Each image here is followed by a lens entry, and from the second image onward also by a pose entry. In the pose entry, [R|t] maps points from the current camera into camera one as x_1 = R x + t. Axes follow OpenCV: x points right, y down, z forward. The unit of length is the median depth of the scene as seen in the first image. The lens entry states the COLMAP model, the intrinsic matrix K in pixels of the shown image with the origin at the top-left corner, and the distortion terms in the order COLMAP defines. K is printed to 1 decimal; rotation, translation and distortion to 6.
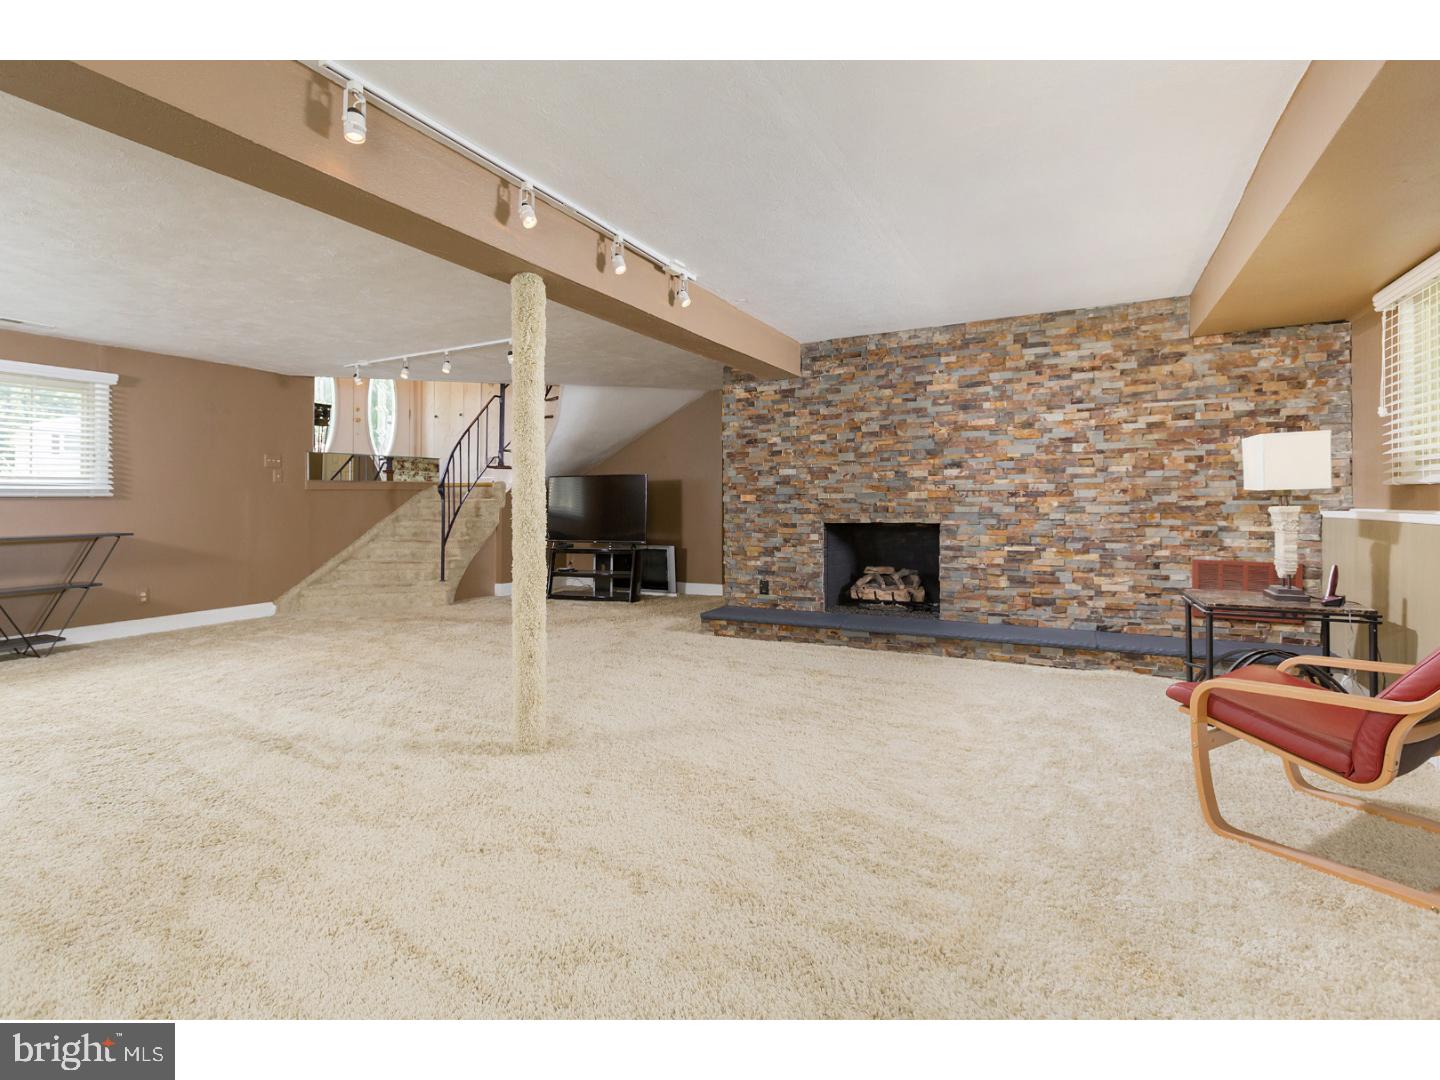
lens RADIAL K [[689.0, 0, 715.9], [0, 689.0, 509.7], [0, 0, 1]] dist [0.001378, -0.000404]
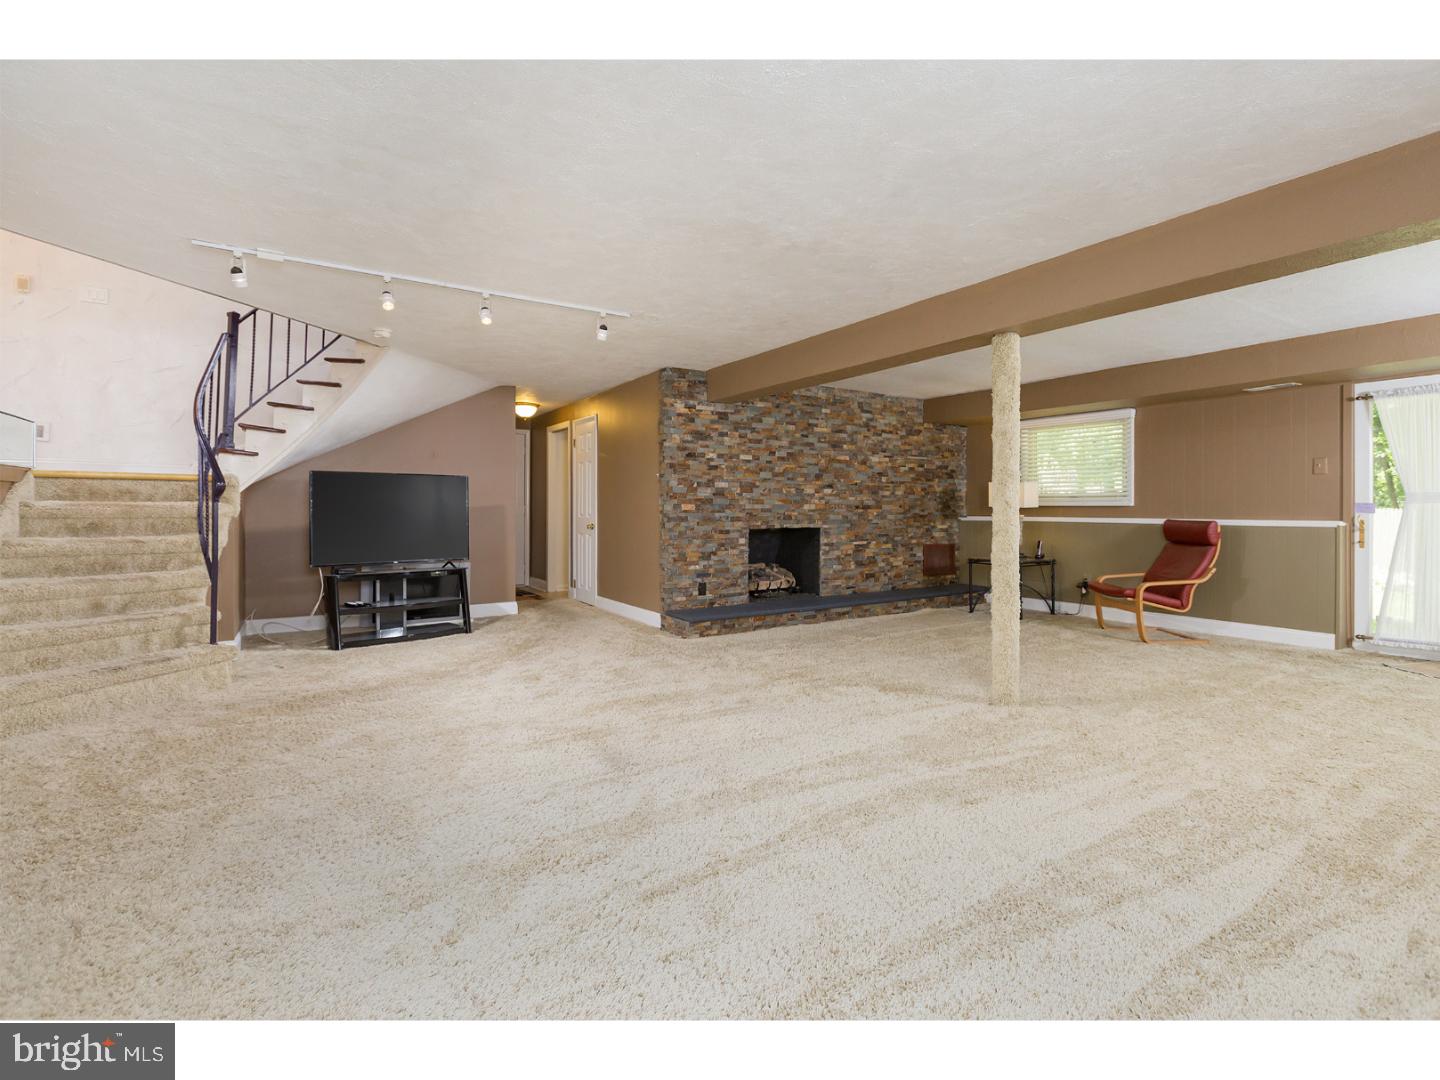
lens RADIAL K [[678.2, 0, 720.9], [0, 678.2, 519.6], [0, 0, 1]] dist [-0.001190, 0.000166]
pose [[0.487879, -0.004486, 0.872900, -0.898648], [0.004459, 0.999987, 0.002647, -0.000231], [-0.872900, 0.002601, 0.487892, 0.467909]]
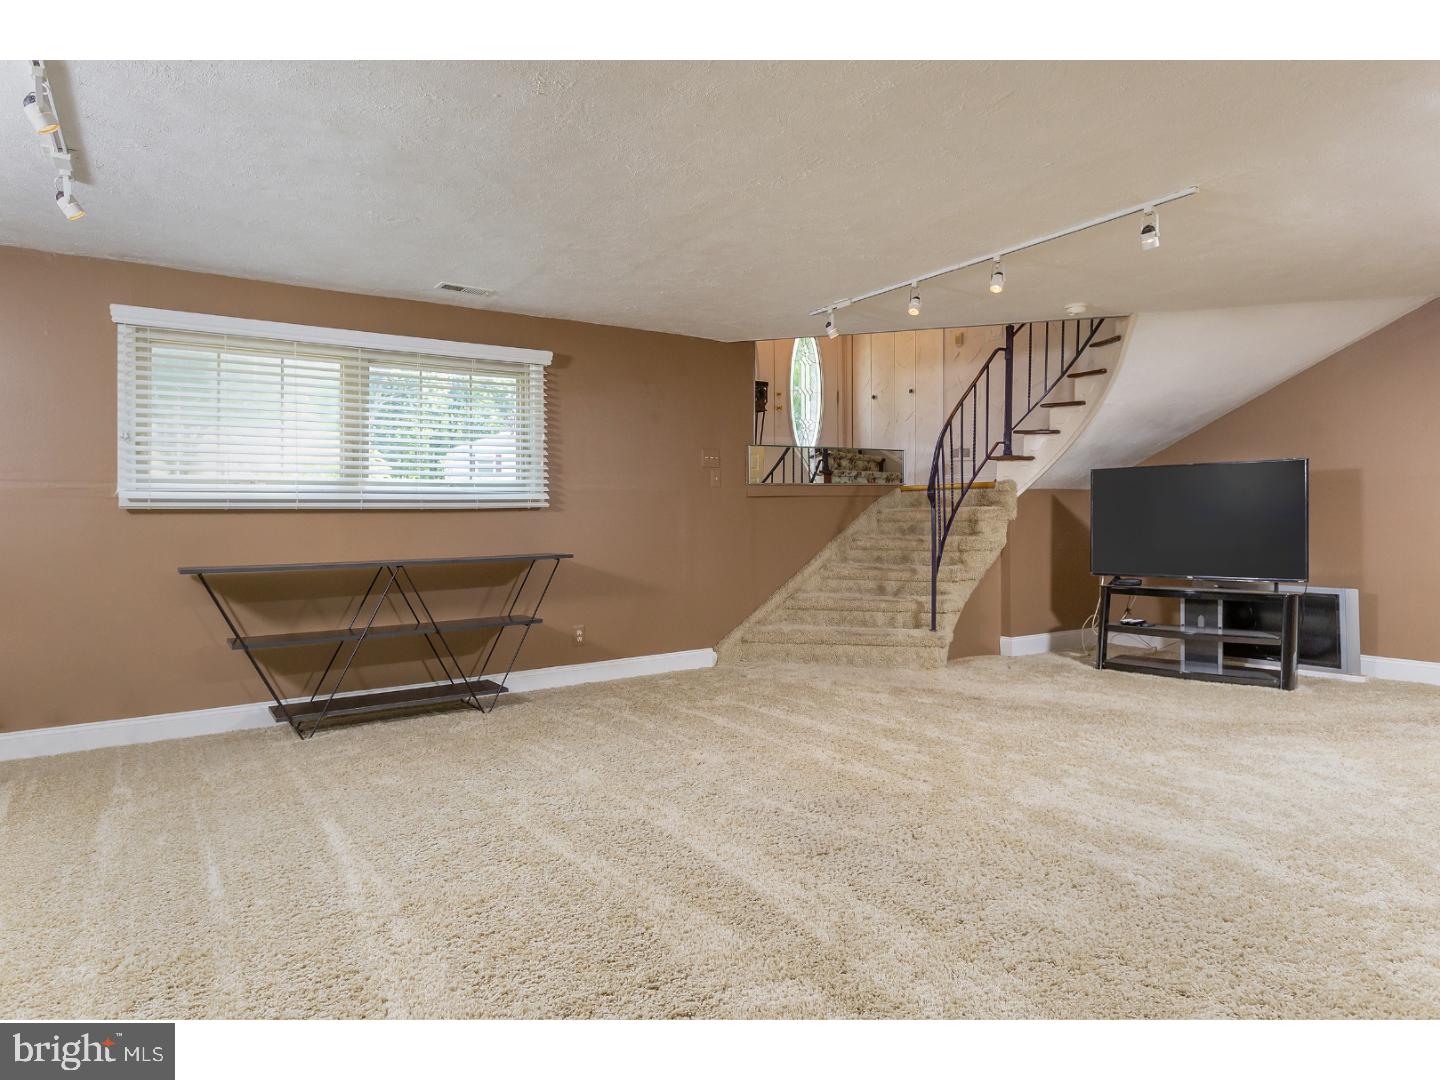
lens RADIAL K [[844.4, 0, 720.0], [0, 844.4, 540.0], [0, 0, 1]] dist [0.001423, 0.000218]
pose [[0.887996, 0.005890, -0.459813, -0.271338], [0.002328, 0.999848, 0.017302, 0.001962], [0.459844, -0.016434, 0.887847, 0.246427]]
